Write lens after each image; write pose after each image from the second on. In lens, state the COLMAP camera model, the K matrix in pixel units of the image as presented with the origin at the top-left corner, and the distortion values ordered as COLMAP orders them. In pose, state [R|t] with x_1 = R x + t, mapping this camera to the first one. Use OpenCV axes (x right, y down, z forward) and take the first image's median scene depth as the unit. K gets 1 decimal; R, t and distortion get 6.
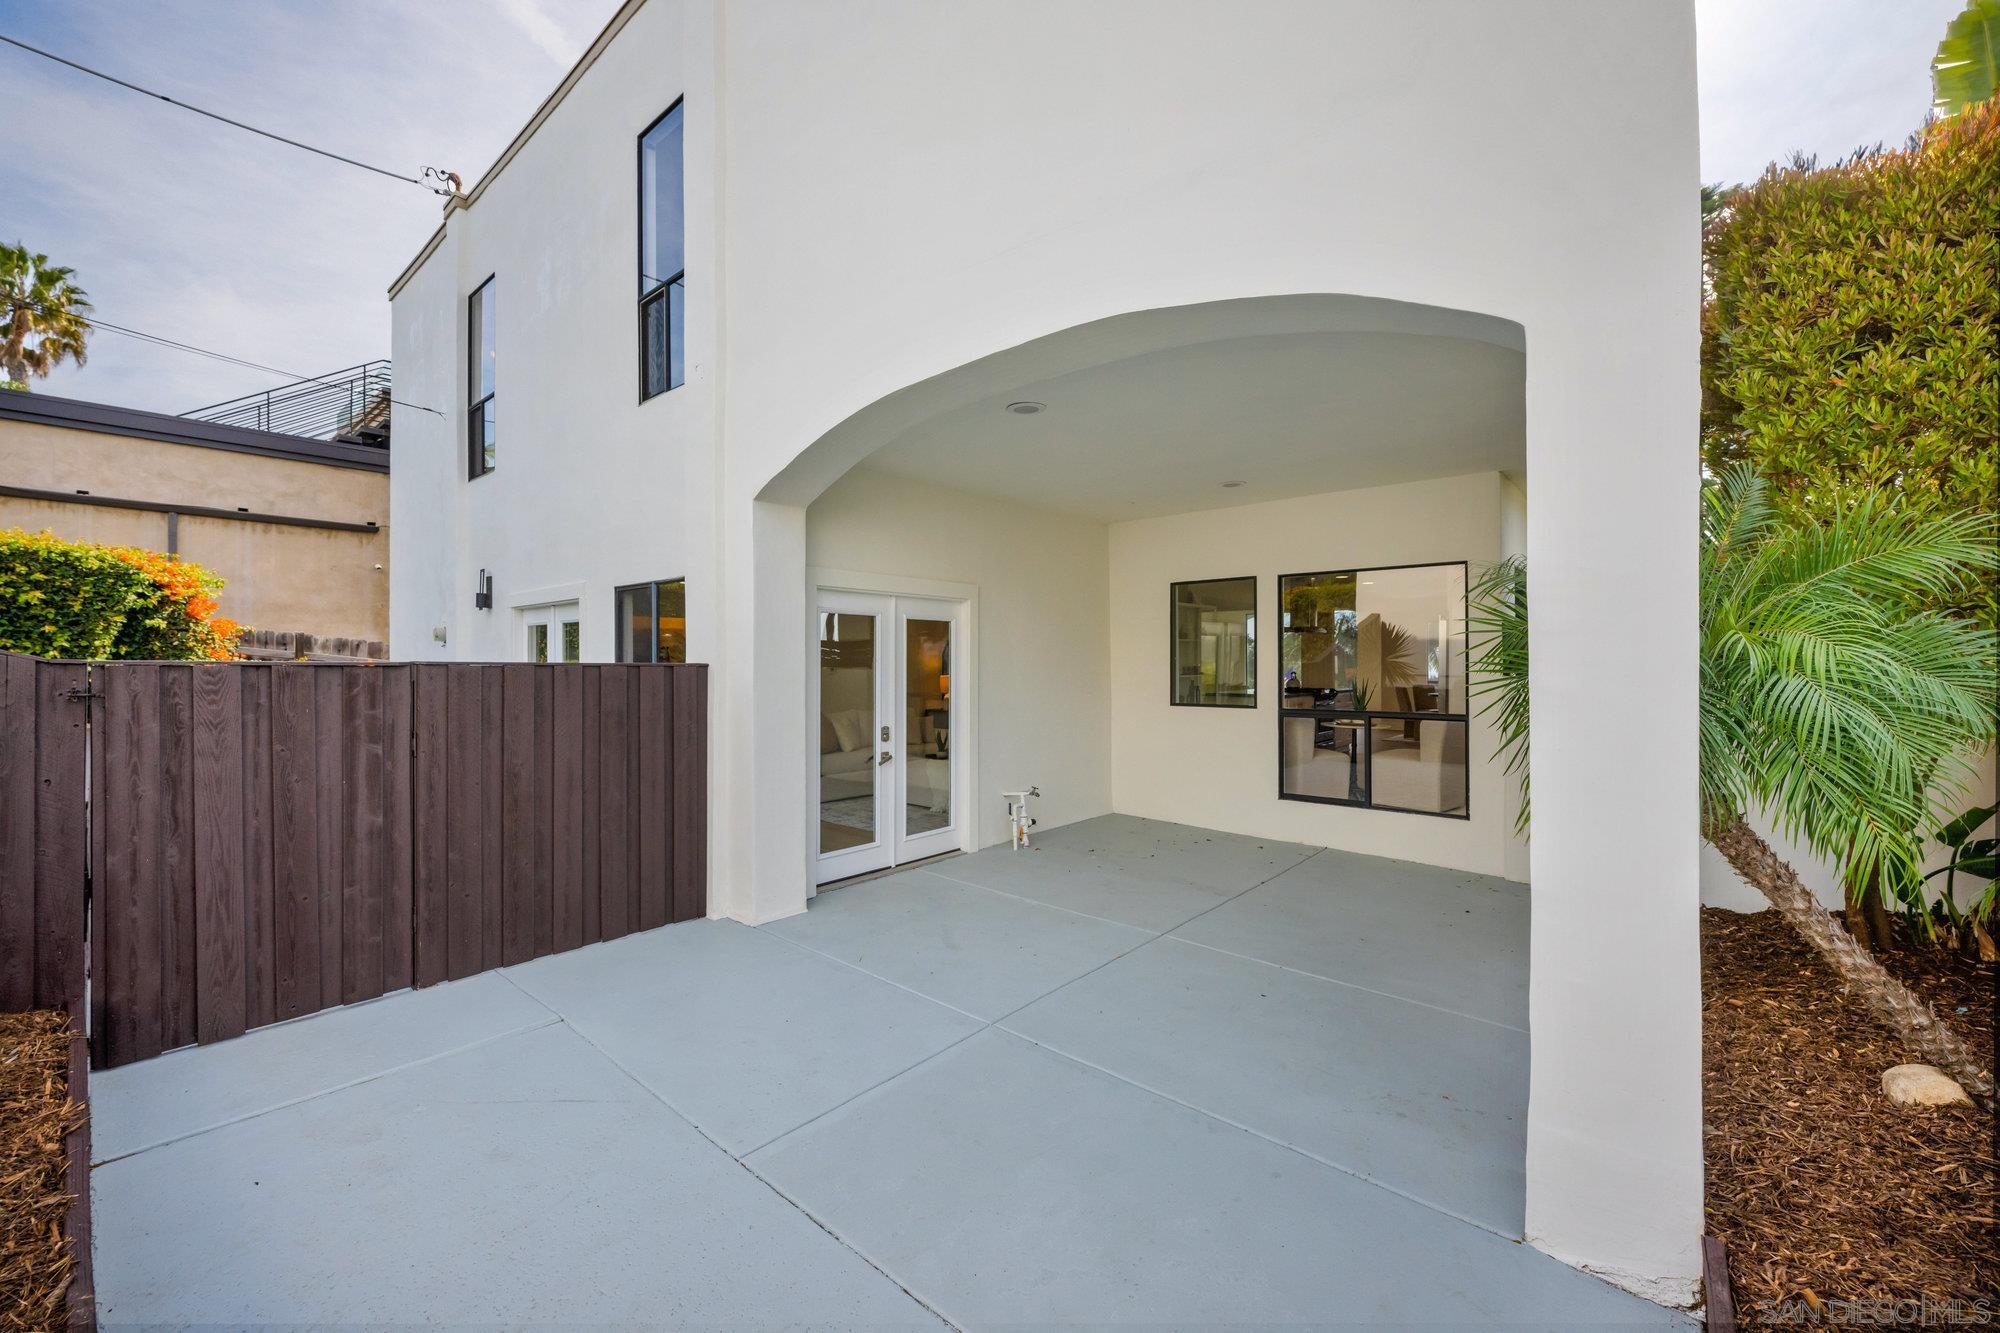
lens RADIAL K [[801.1, 0, 998.6], [0, 801.1, 656.3], [0, 0, 1]] dist [-0.003276, 0.000628]
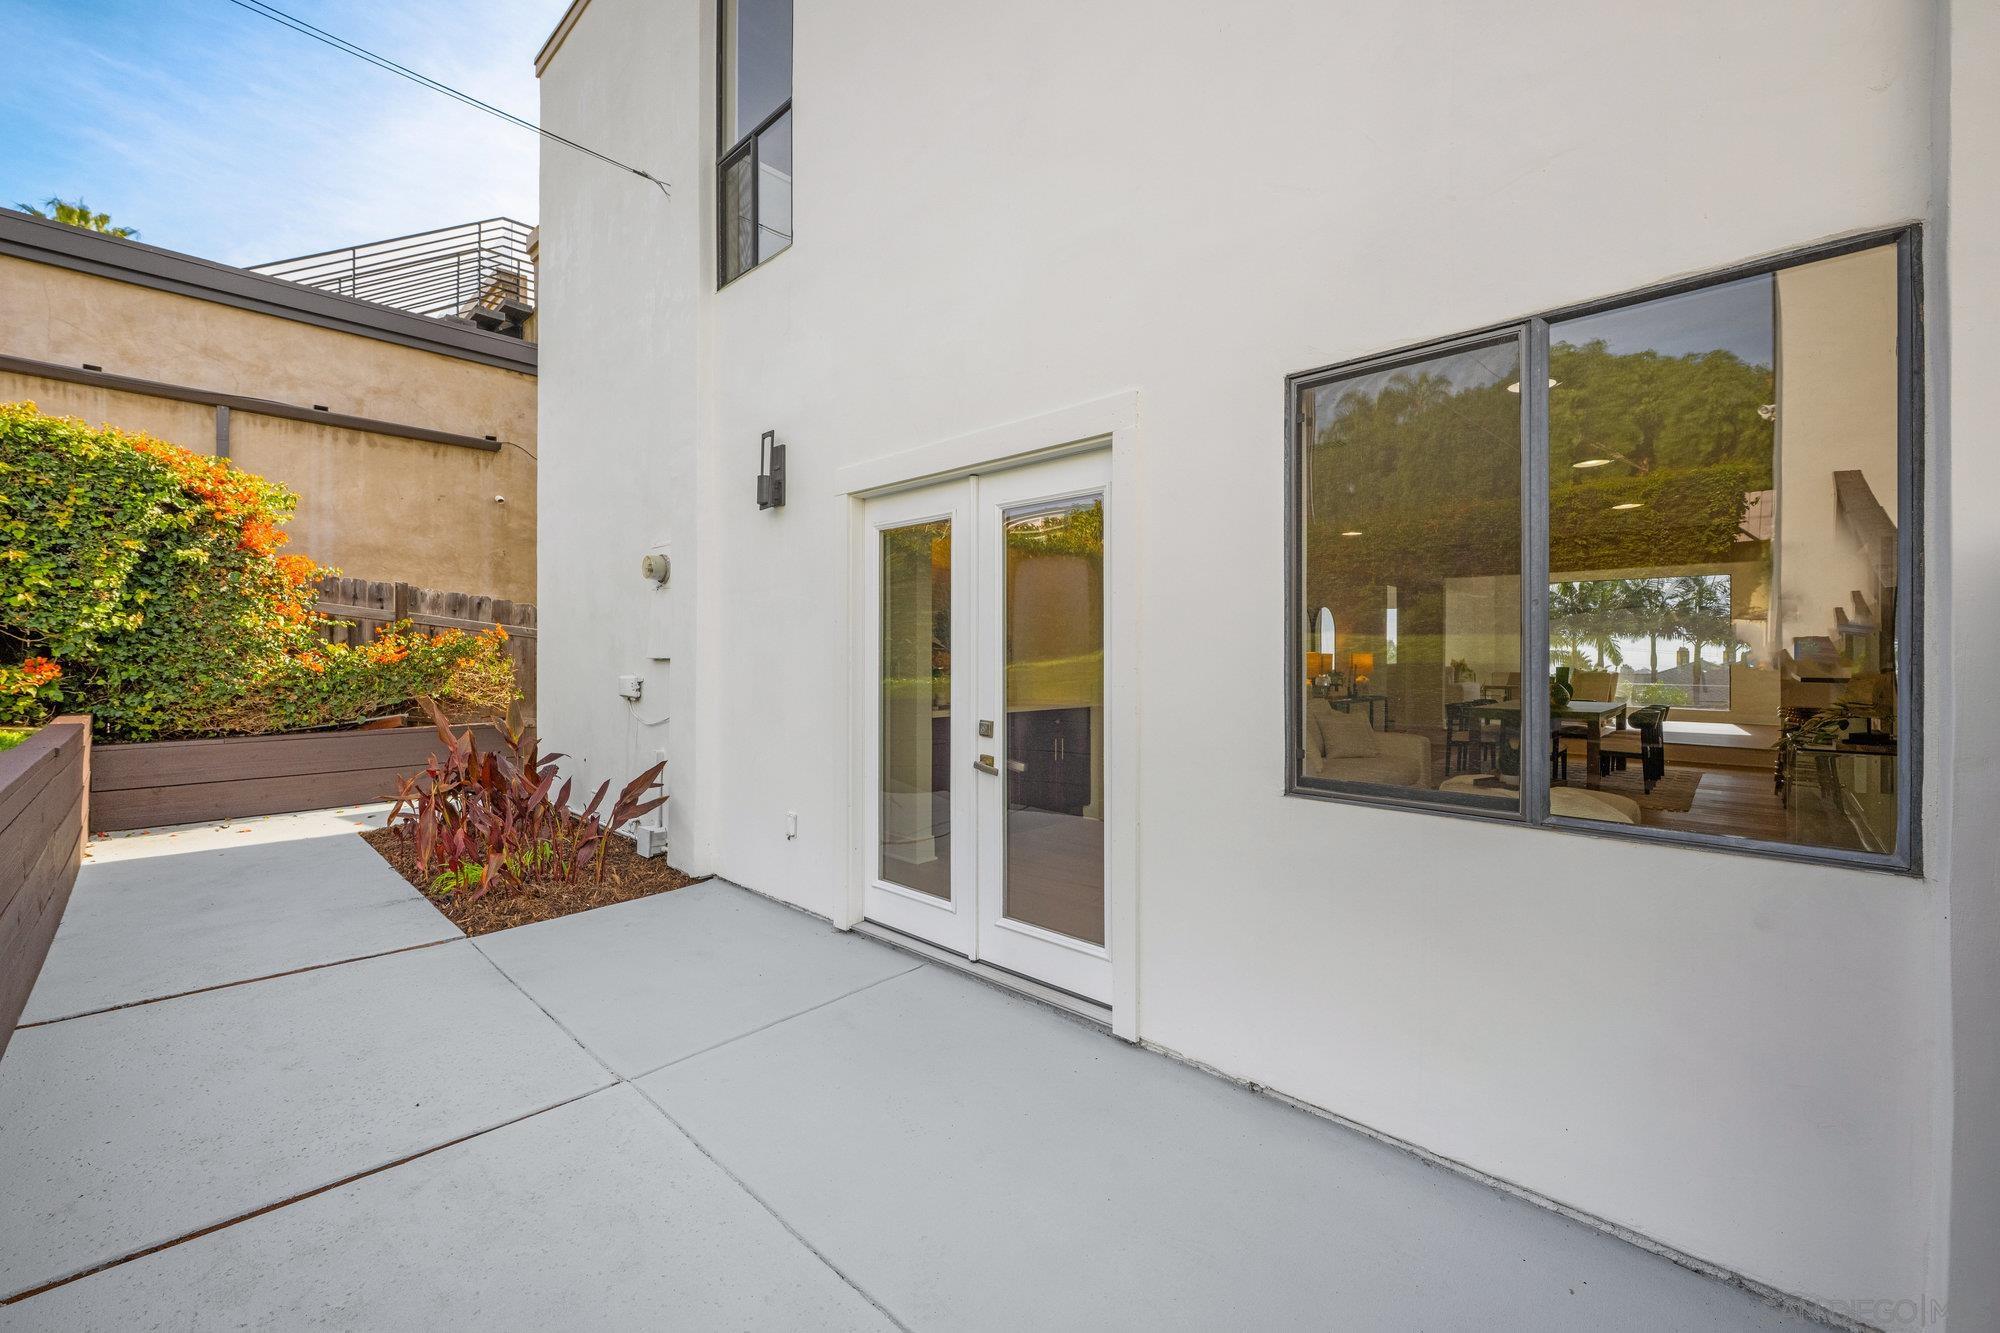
lens RADIAL K [[801.1, 0, 996.6], [0, 801.1, 653.6], [0, 0, 1]] dist [-0.003276, 0.000628]
pose [[0.999015, 0.003960, -0.044187, -0.387505], [-0.003765, 0.999983, 0.004494, 0.029565], [0.044204, -0.004323, 0.999013, 0.391731]]
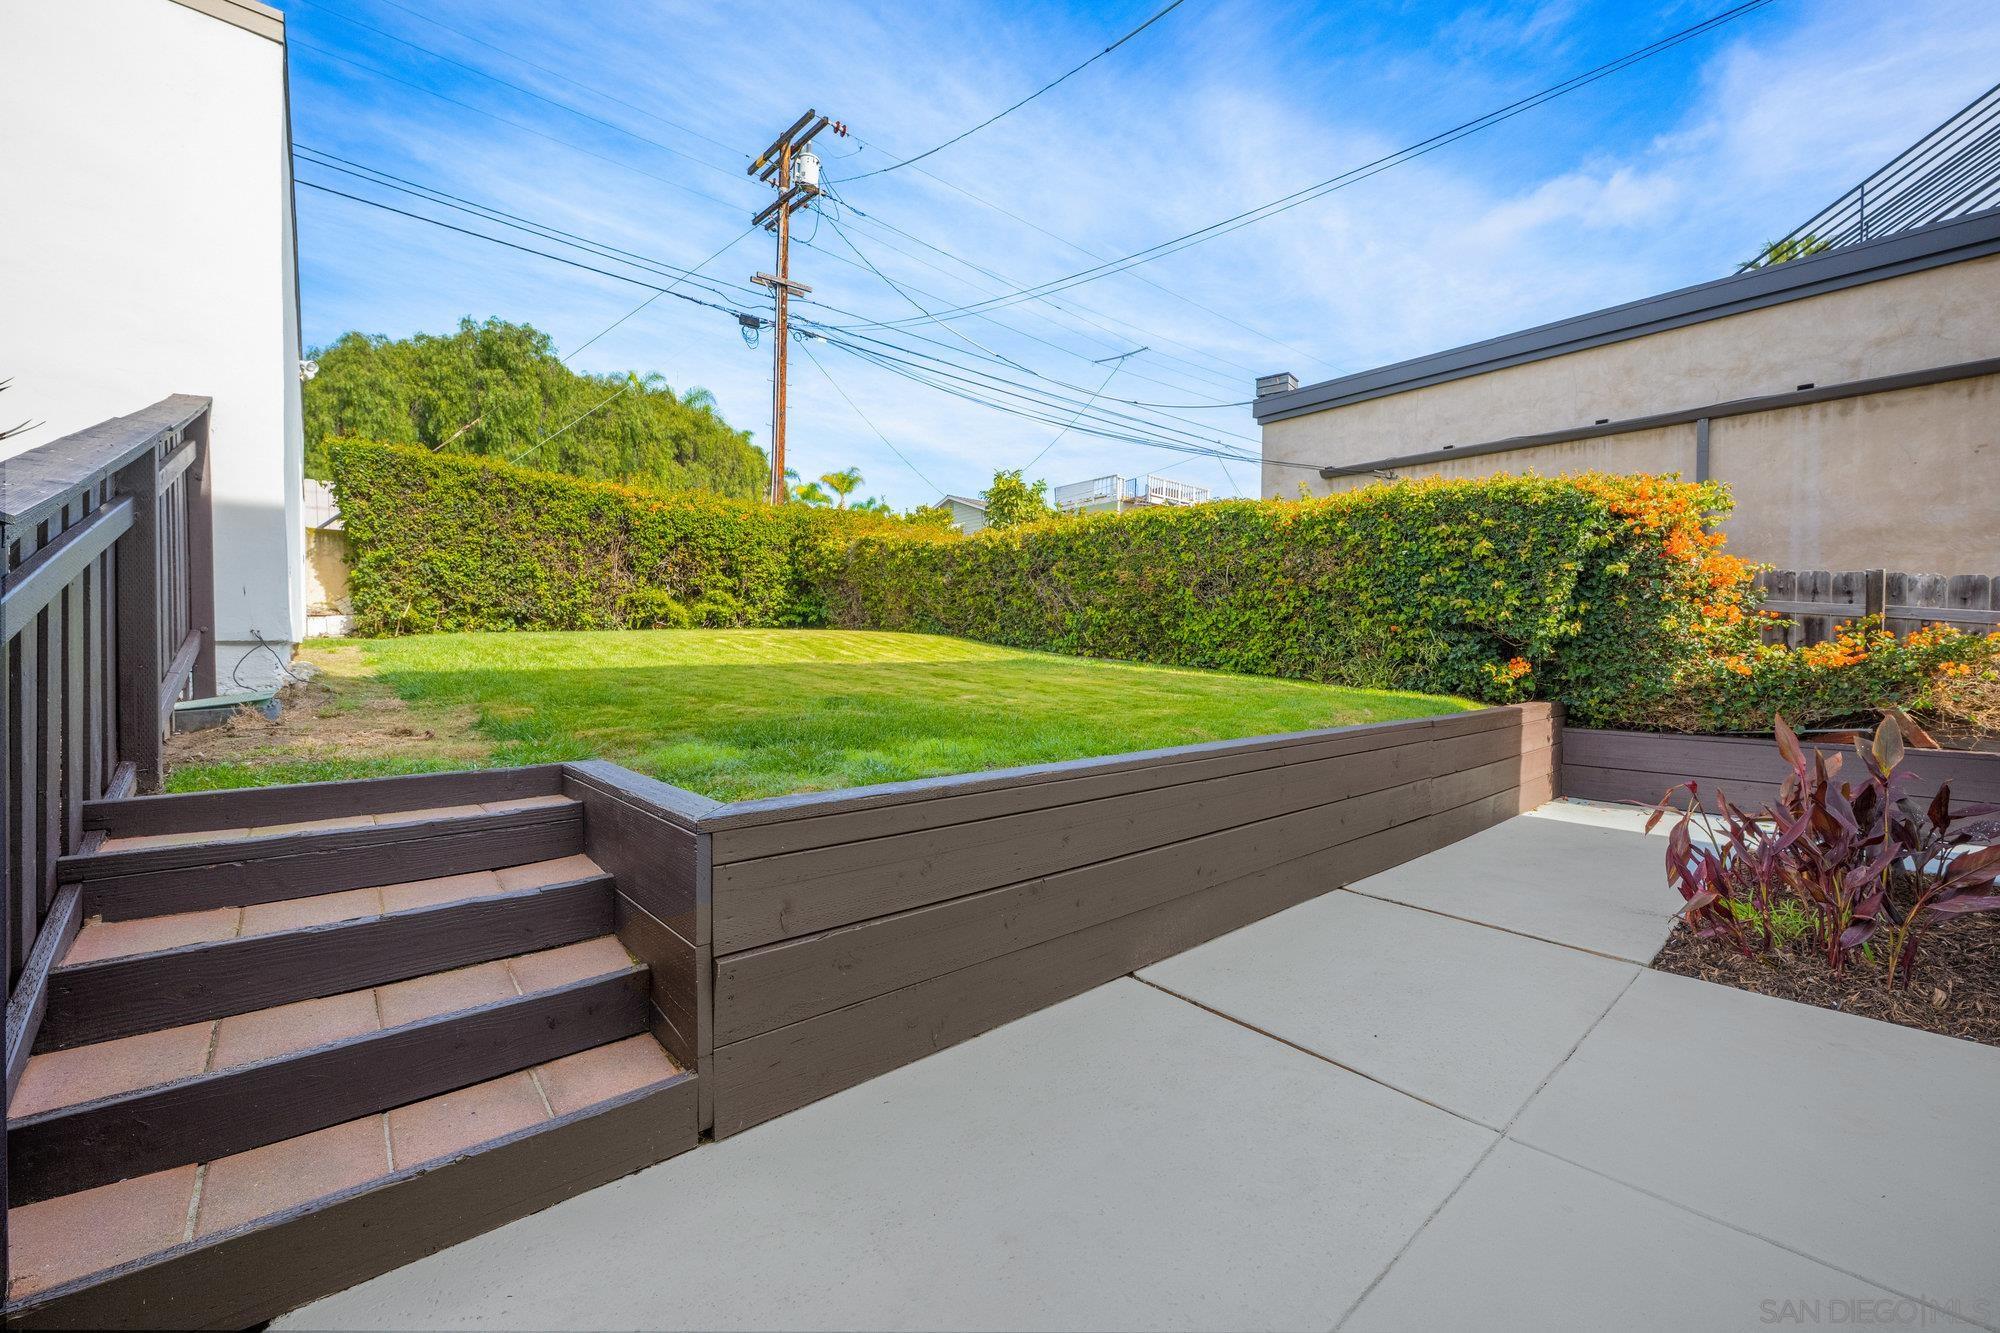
lens RADIAL K [[801.1, 0, 996.4], [0, 801.1, 656.5], [0, 0, 1]] dist [-0.003276, 0.000628]
pose [[-0.145949, 0.011873, -0.989221, -0.259337], [0.003341, 0.999928, 0.011508, 0.026033], [0.989286, -0.001625, -0.145979, 0.539864]]
